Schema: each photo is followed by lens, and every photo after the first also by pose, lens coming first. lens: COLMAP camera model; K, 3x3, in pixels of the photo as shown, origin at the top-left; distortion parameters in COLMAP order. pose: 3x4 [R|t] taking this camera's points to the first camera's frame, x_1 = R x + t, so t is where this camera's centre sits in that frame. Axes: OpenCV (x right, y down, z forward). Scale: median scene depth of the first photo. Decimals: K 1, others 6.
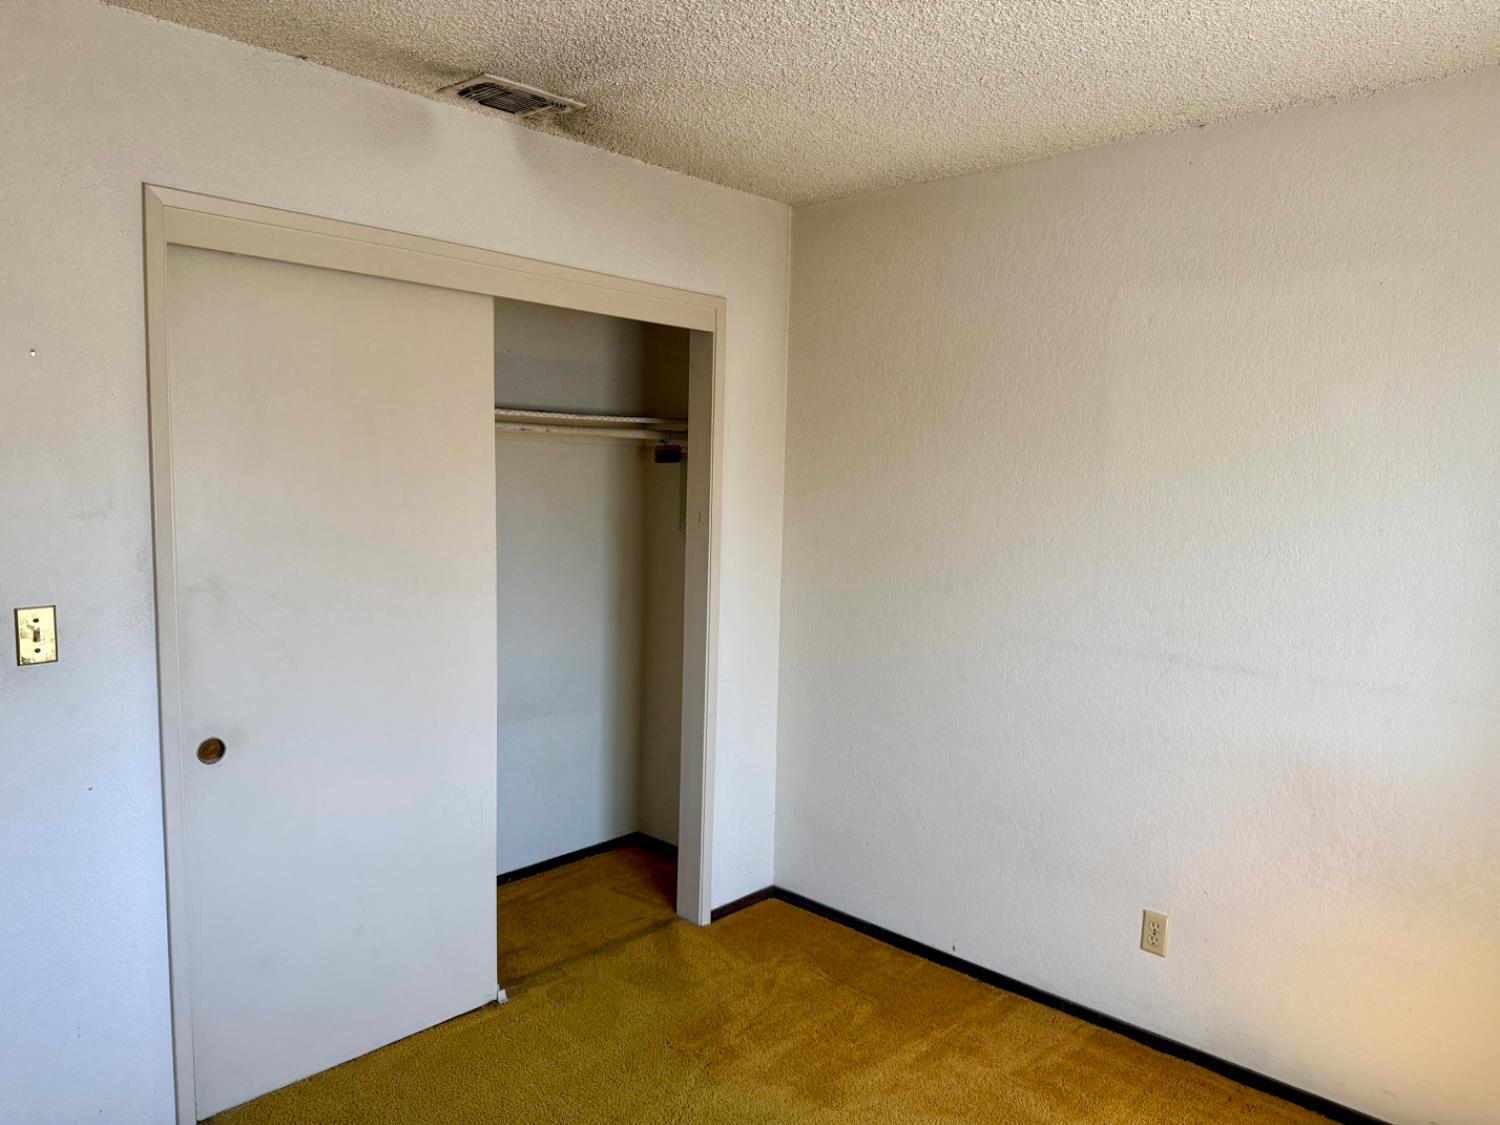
lens RADIAL K [[1056.6, 0, 750.0], [0, 1056.6, 562.5], [0, 0, 1]] dist [0.112091, -0.181072]
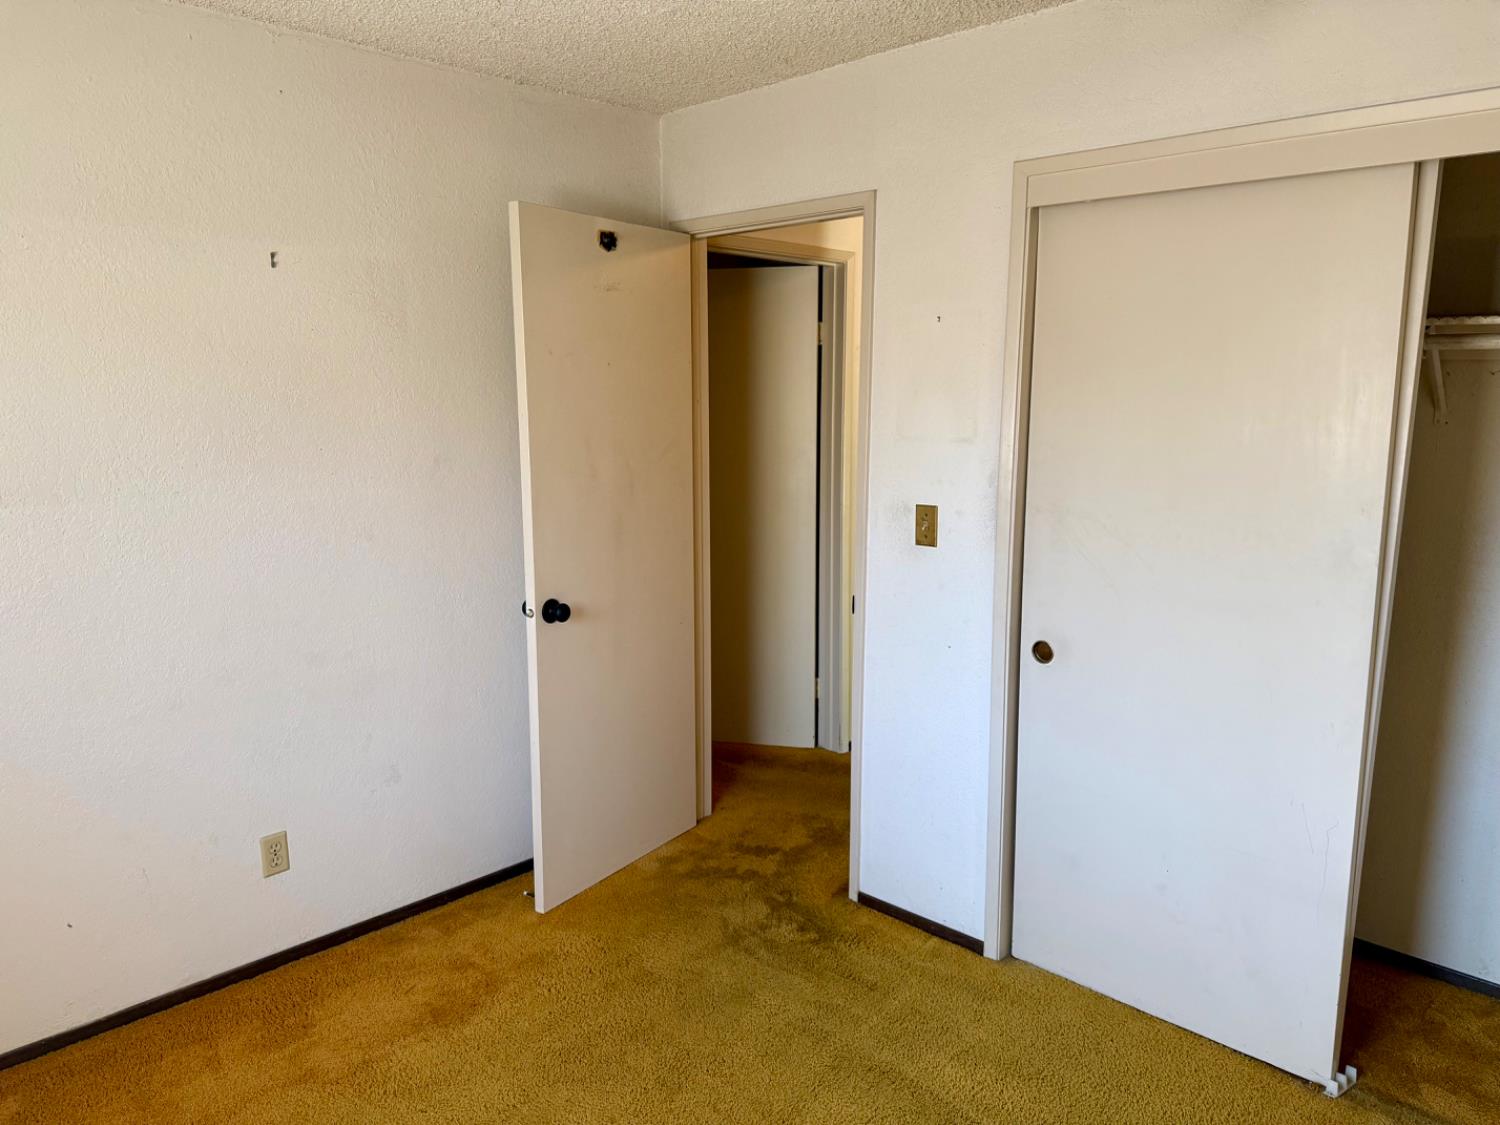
lens RADIAL K [[1056.6, 0, 750.0], [0, 1056.6, 562.5], [0, 0, 1]] dist [0.112091, -0.181072]
pose [[-0.041358, 0.131488, -0.990455, 0.562705], [-0.102194, 0.985547, 0.135104, -0.035760], [0.993904, 0.106806, -0.027323, 0.632146]]
